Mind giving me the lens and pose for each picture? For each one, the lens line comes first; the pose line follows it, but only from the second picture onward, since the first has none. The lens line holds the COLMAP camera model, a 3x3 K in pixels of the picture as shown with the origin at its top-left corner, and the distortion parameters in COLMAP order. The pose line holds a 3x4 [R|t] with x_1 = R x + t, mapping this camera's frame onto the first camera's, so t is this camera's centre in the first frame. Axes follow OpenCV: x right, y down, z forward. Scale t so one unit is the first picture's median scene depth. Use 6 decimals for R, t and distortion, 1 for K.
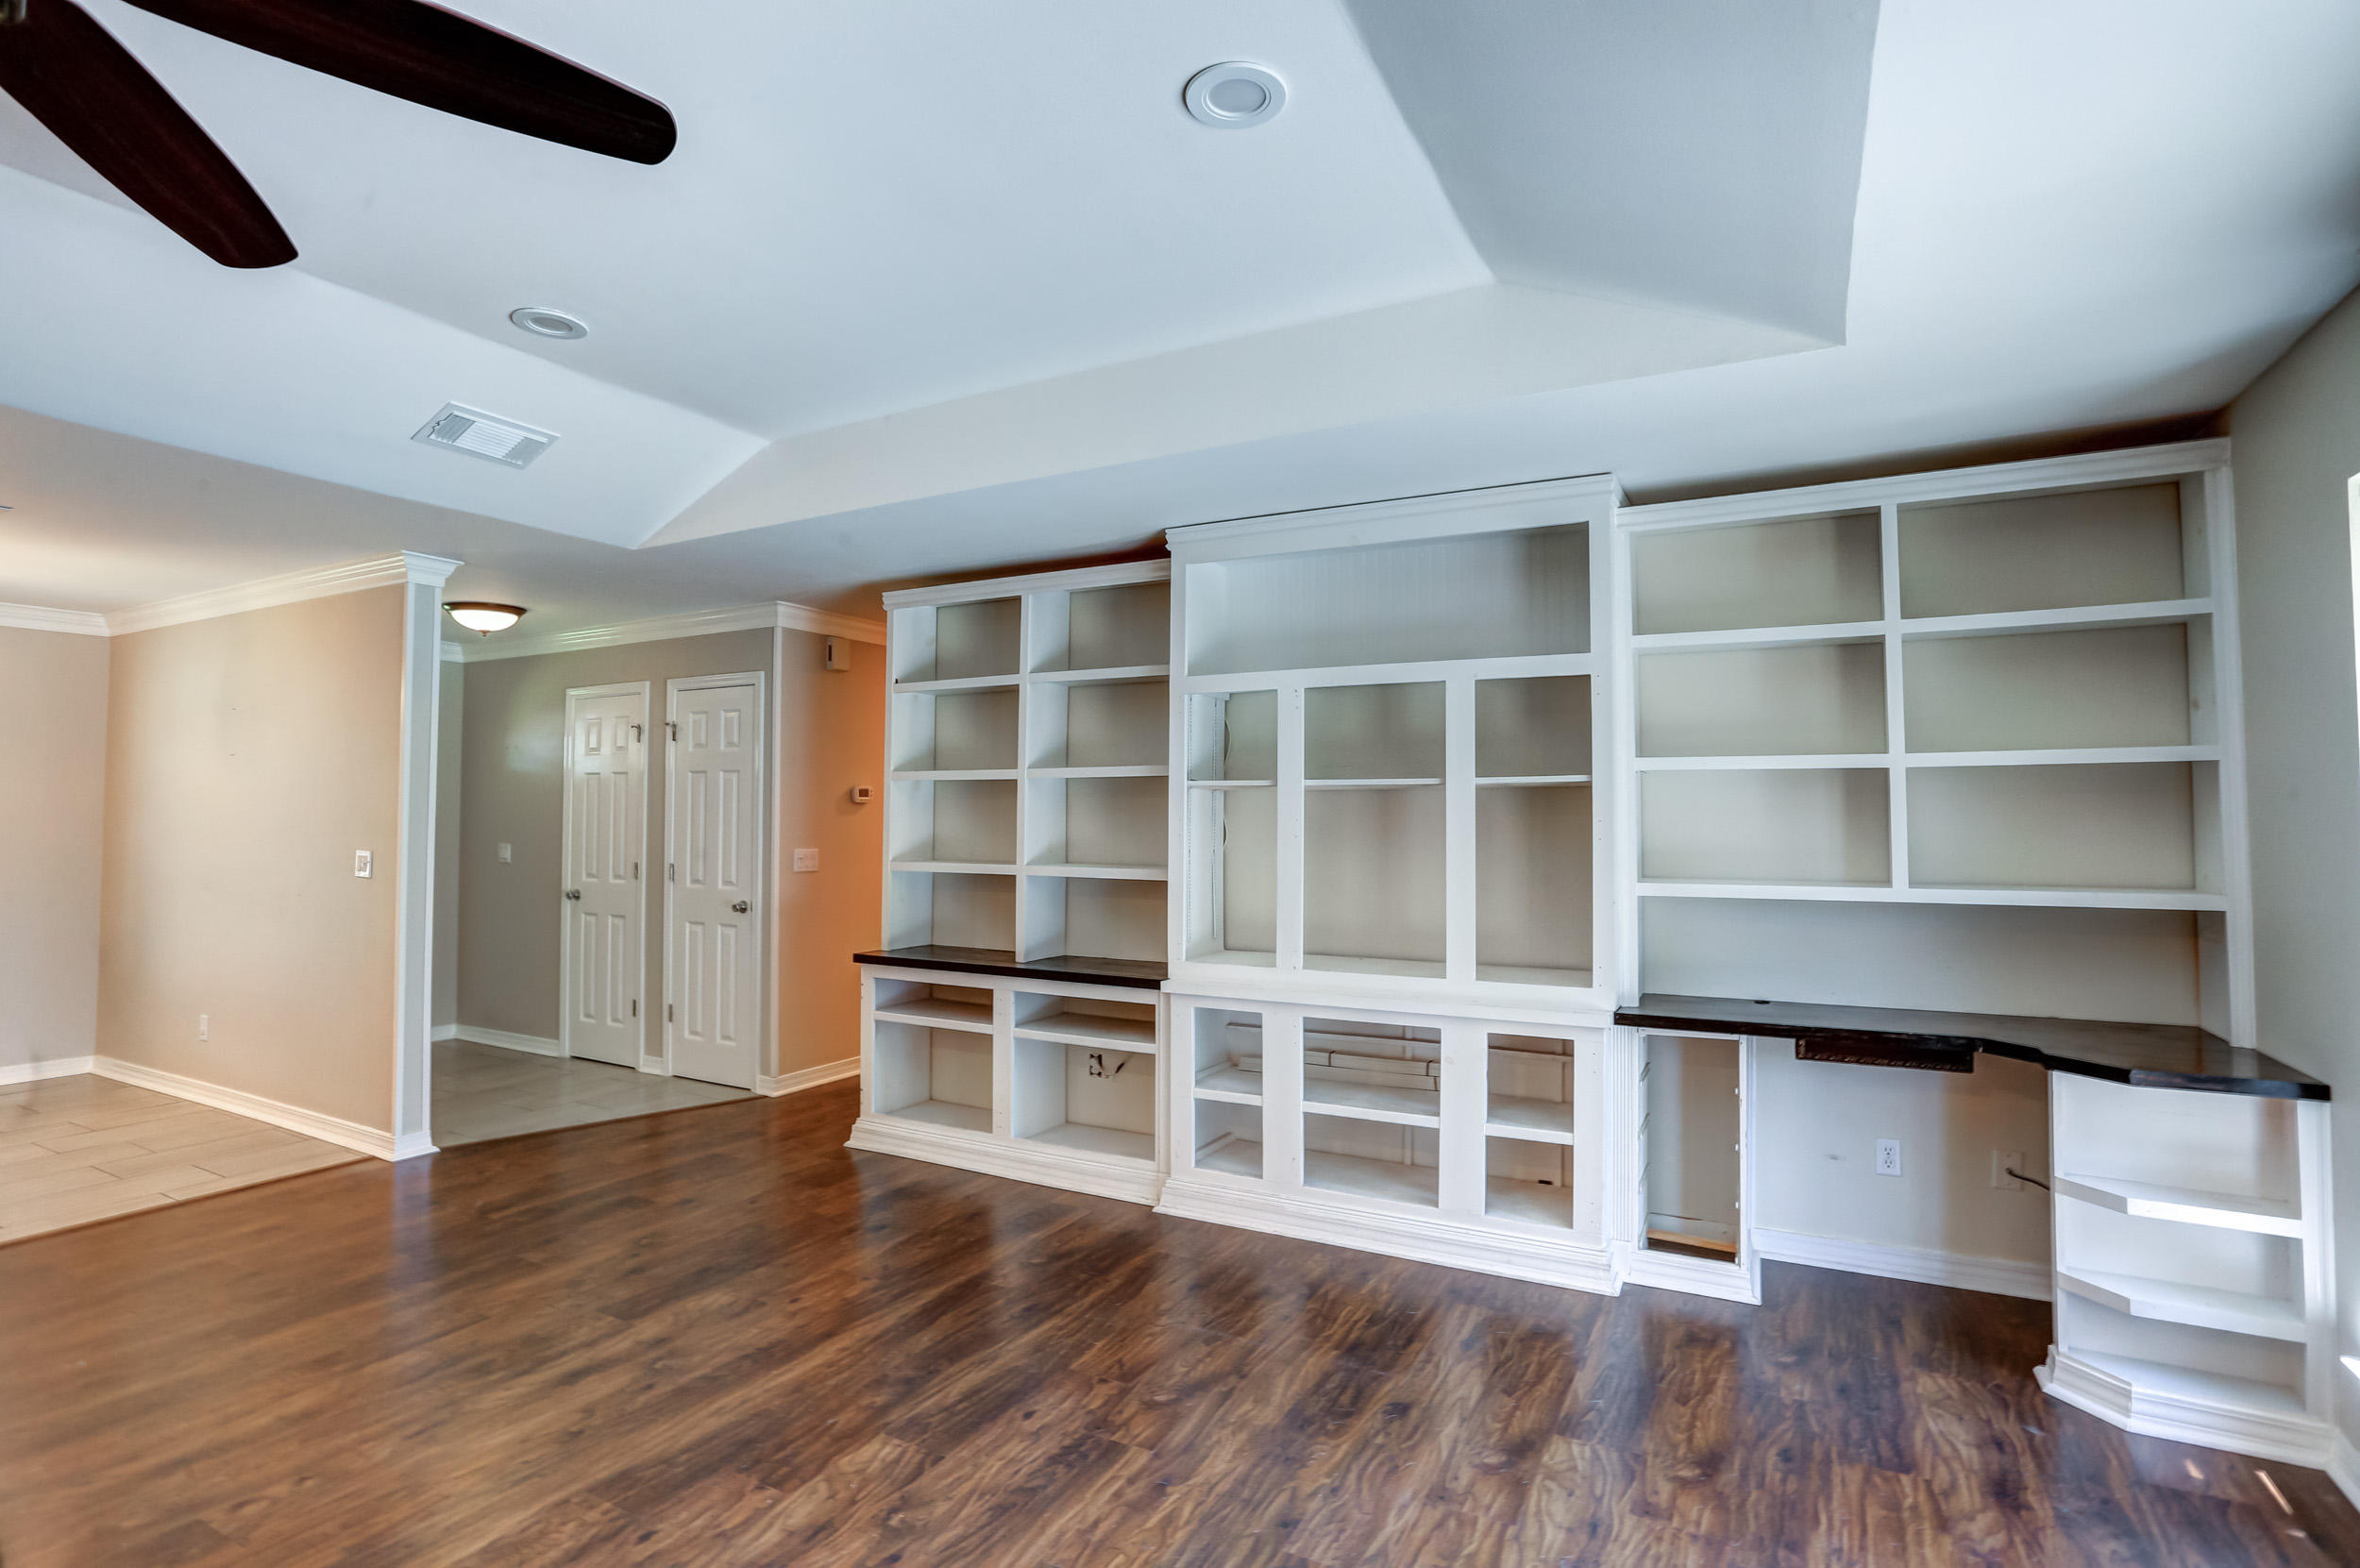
lens RADIAL K [[1144.8, 0, 1180.0], [0, 1144.8, 784.0], [0, 0, 1]] dist [-0.070337, 0.034709]
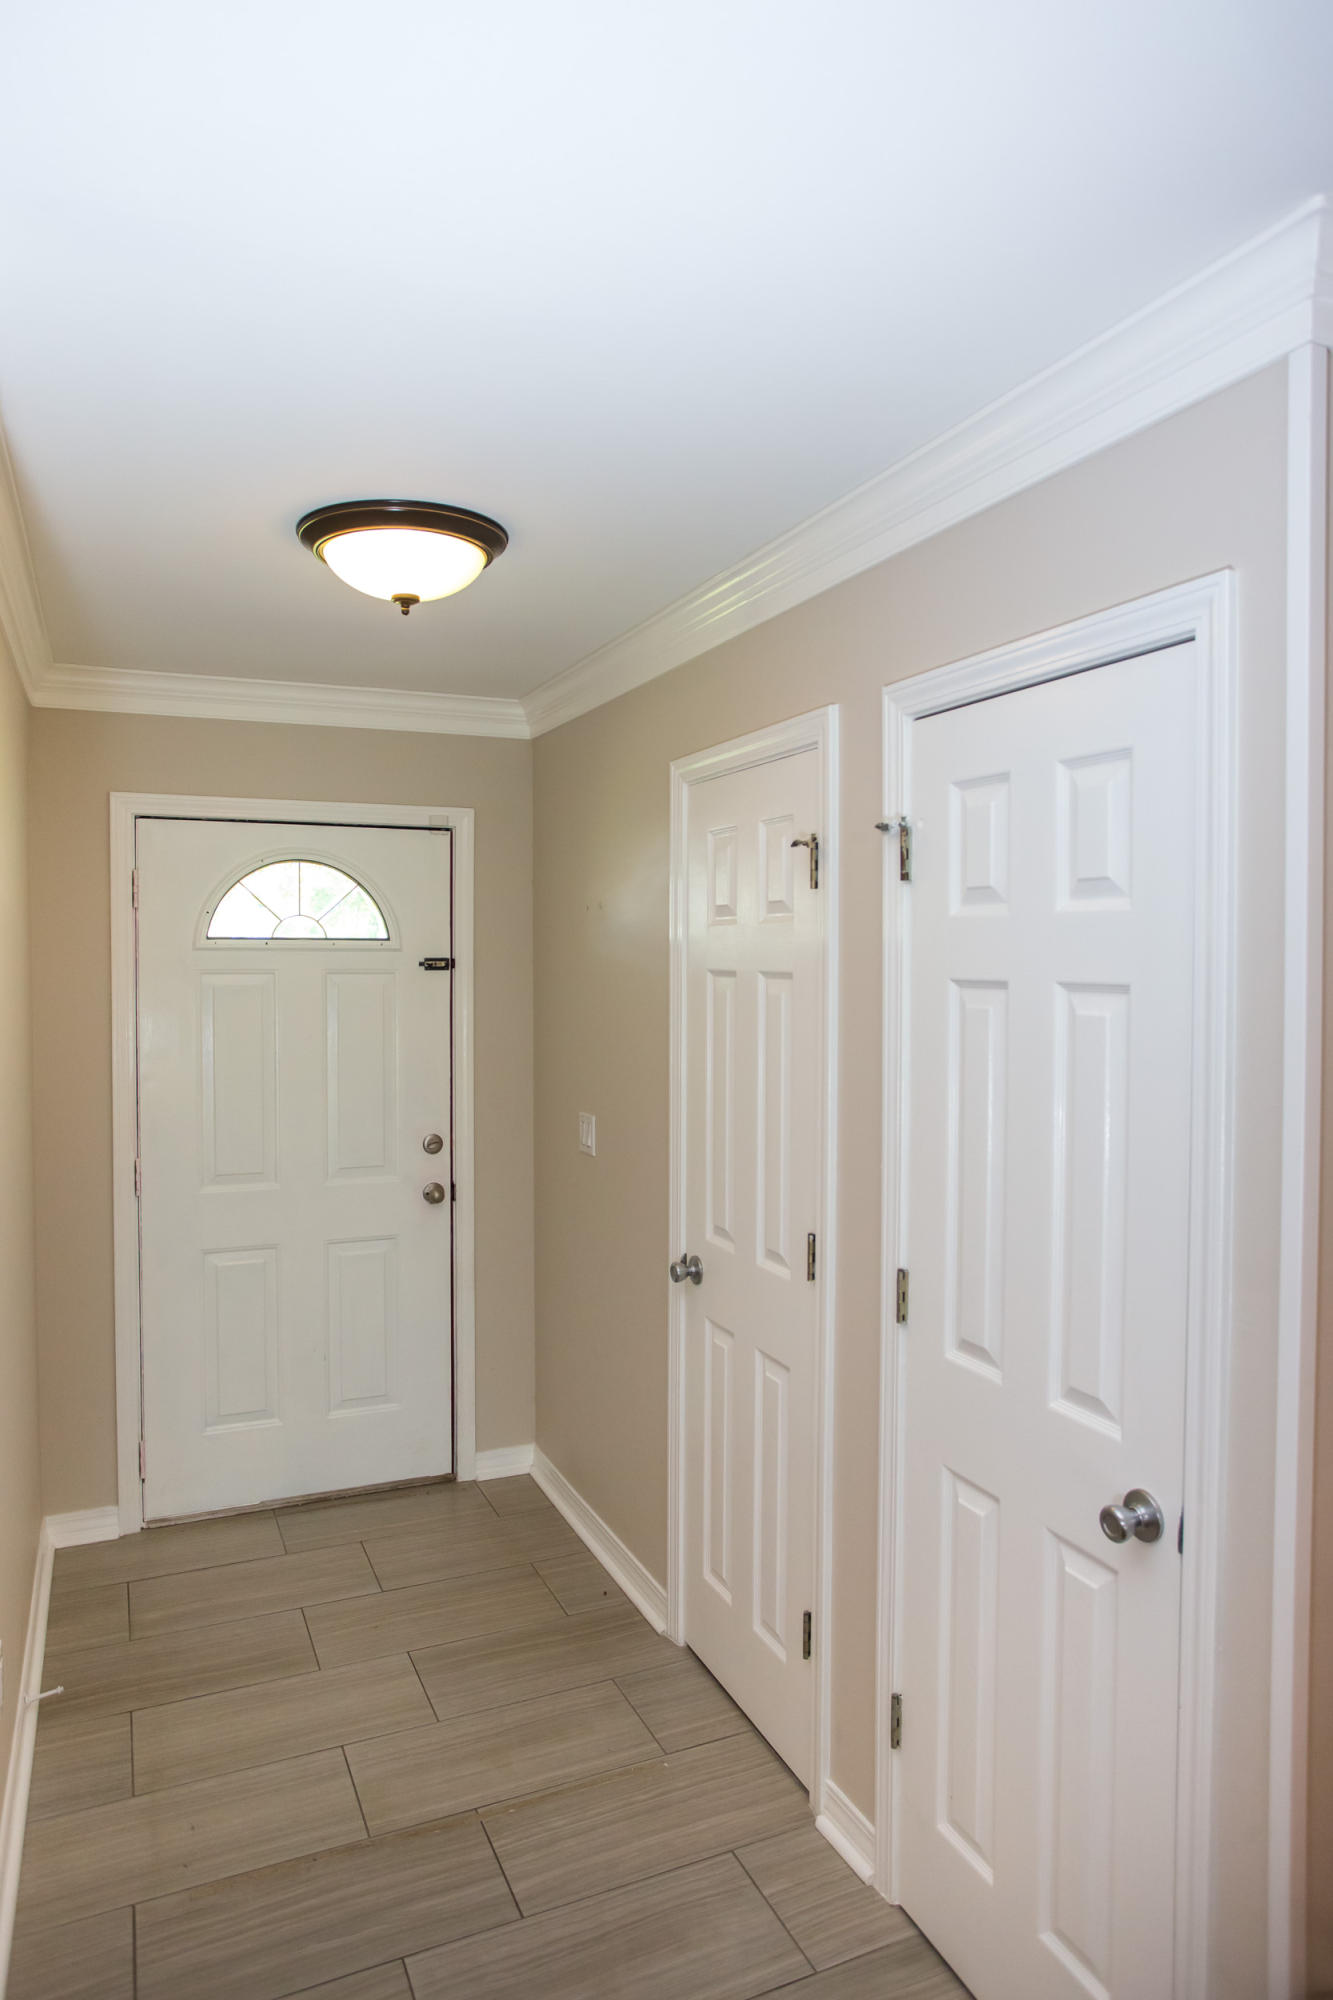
lens RADIAL K [[1255.3, 0, 666.5], [0, 1255.3, 1000.0], [0, 0, 1]] dist [-0.048134, 0.050584]
pose [[0.789245, 0.022667, -0.613660, -0.281444], [0.017251, 0.998106, 0.059053, -0.026692], [0.613836, -0.057194, 0.787359, 0.671121]]
